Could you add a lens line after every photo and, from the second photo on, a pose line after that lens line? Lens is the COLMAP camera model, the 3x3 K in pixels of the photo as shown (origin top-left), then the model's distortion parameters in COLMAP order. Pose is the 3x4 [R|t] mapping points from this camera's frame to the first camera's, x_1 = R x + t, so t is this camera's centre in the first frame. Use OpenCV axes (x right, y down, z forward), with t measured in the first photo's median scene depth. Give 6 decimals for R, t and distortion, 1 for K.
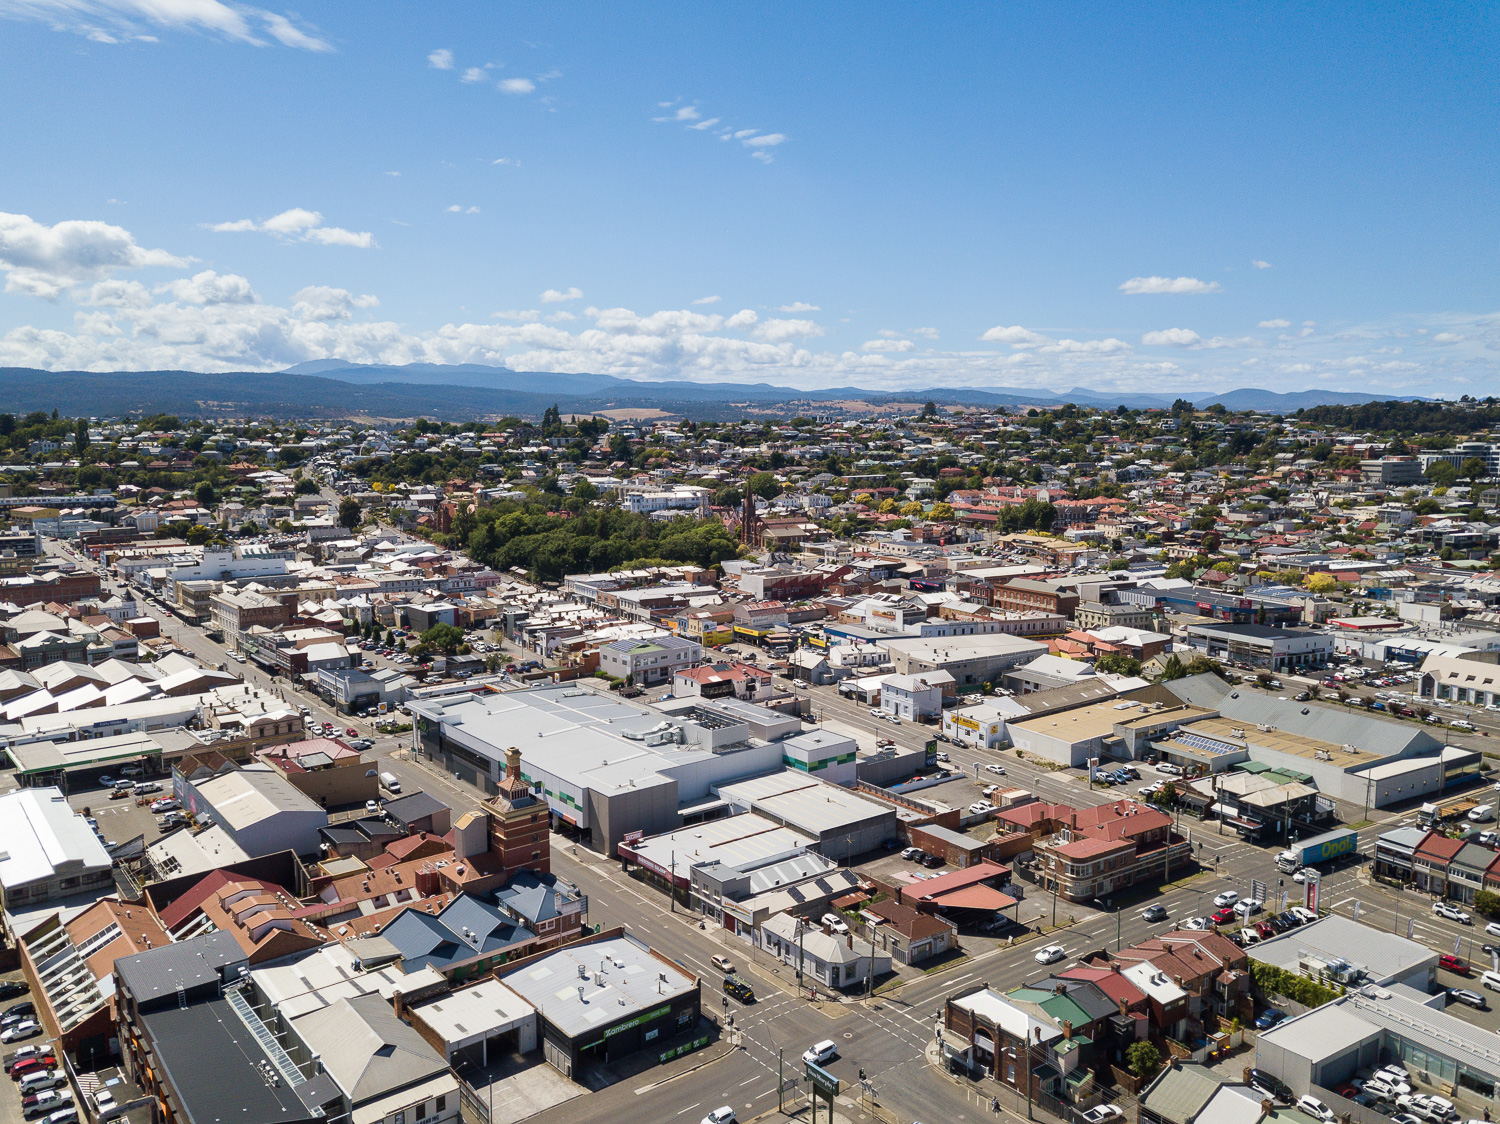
lens RADIAL K [[1142.8, 0, 750.0], [0, 1142.8, 562.0], [0, 0, 1]] dist [0.041817, -0.026803]
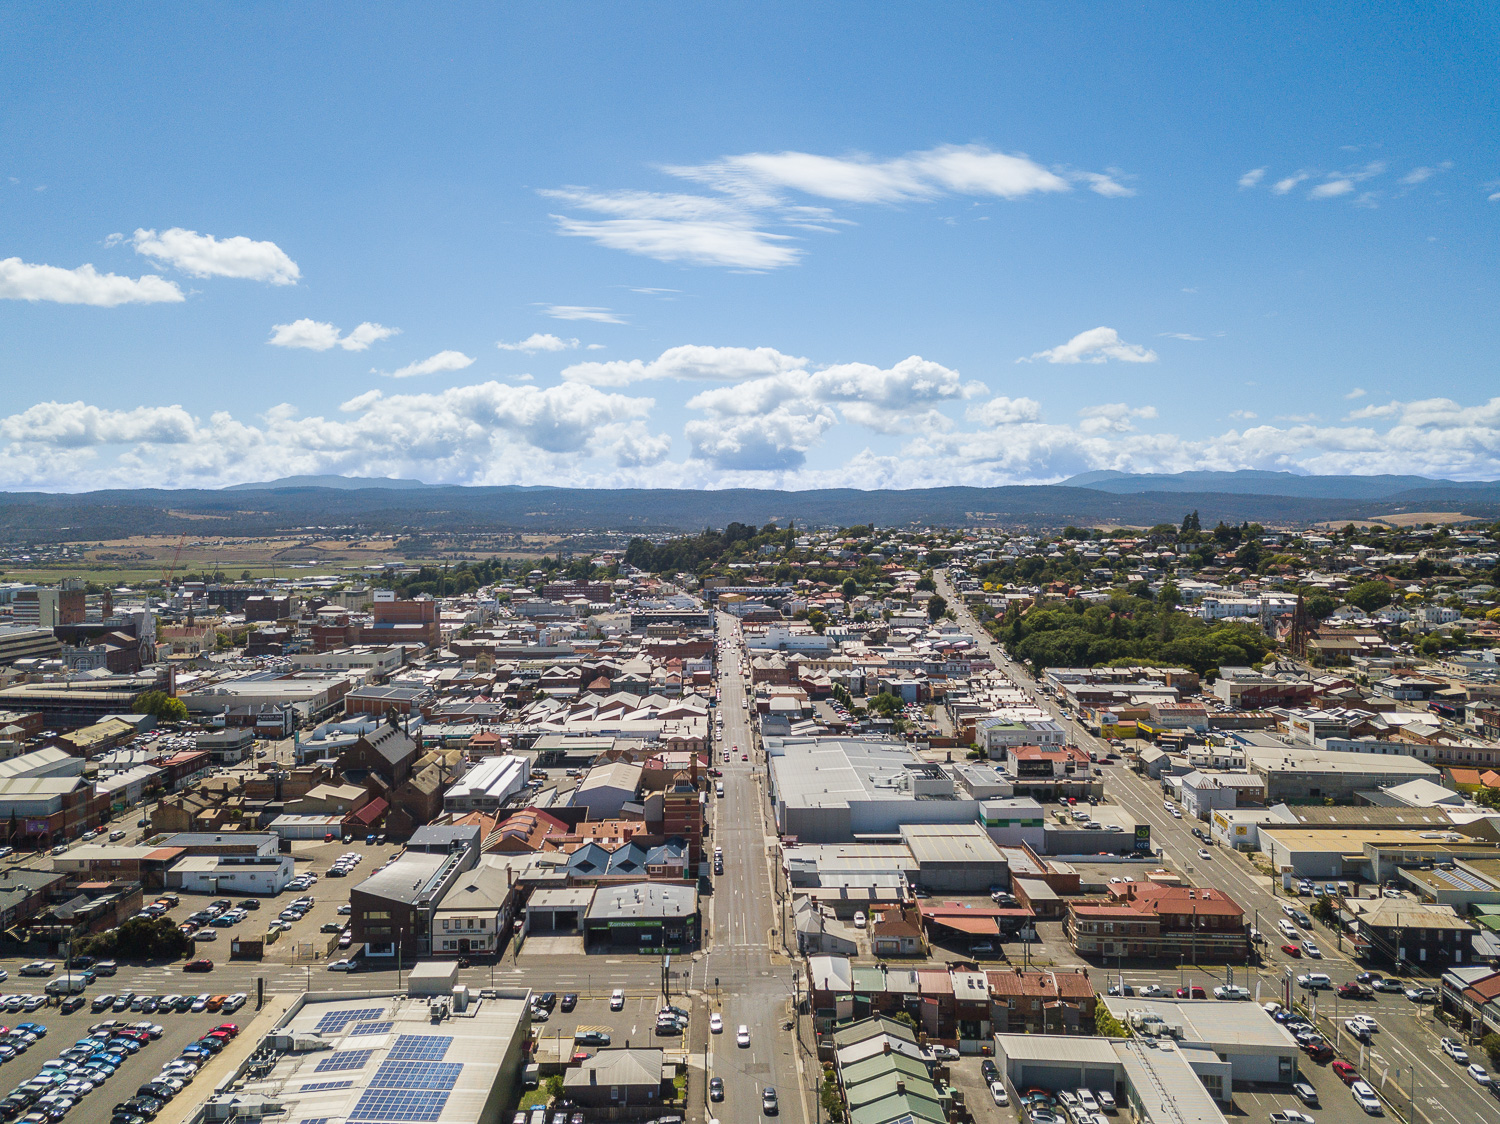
lens RADIAL K [[1142.8, 0, 750.0], [0, 1142.8, 562.0], [0, 0, 1]] dist [0.041817, -0.026803]
pose [[0.796333, 0.014006, -0.604696, 0.372000], [-0.070544, 0.995060, -0.069852, 0.011193], [0.600731, 0.098283, 0.793387, -0.054548]]
